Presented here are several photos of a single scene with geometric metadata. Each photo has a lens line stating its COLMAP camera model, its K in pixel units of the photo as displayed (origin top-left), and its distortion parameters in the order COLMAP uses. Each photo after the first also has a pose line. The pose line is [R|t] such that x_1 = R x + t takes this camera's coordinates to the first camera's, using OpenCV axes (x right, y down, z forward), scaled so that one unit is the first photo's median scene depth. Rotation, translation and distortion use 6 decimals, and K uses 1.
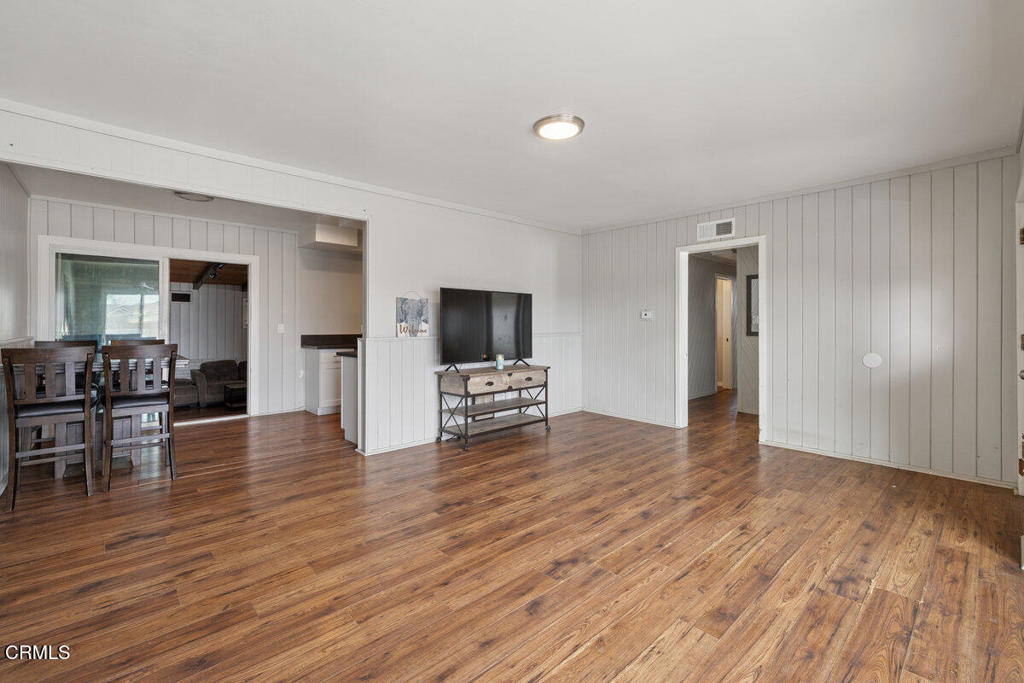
lens RADIAL K [[432.3, 0, 507.7], [0, 432.3, 325.4], [0, 0, 1]] dist [-0.003882, 0.000838]
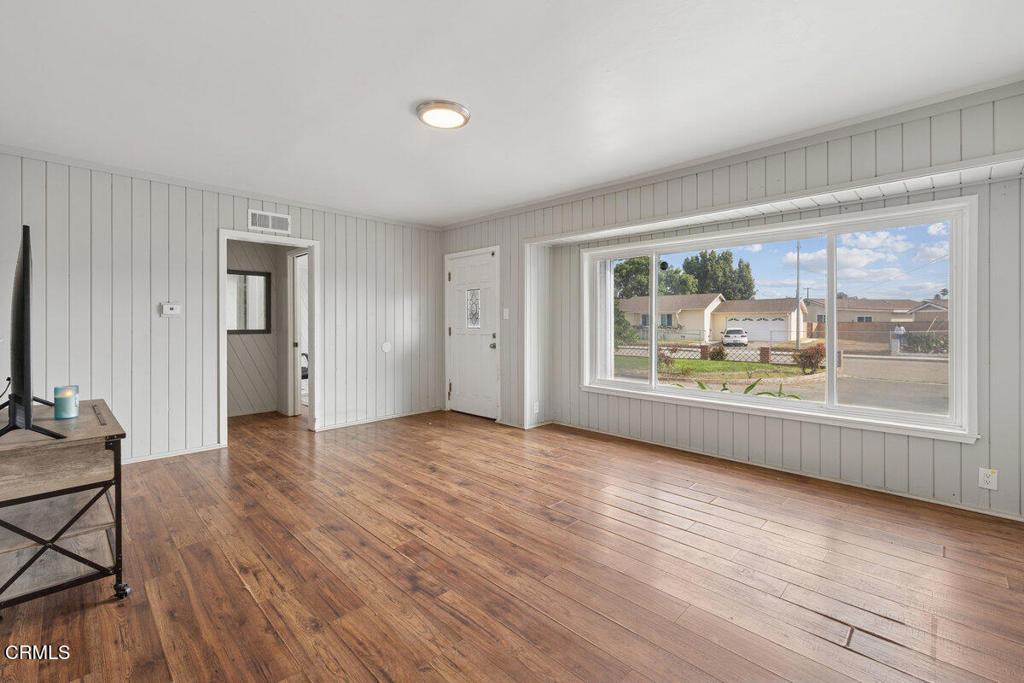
lens RADIAL K [[432.3, 0, 510.3], [0, 432.3, 320.5], [0, 0, 1]] dist [-0.003882, 0.000838]
pose [[-0.031834, 0.002868, 0.999489, -0.748187], [0.004523, 0.999986, -0.002725, -0.000627], [-0.999483, 0.004434, -0.031847, 0.793309]]
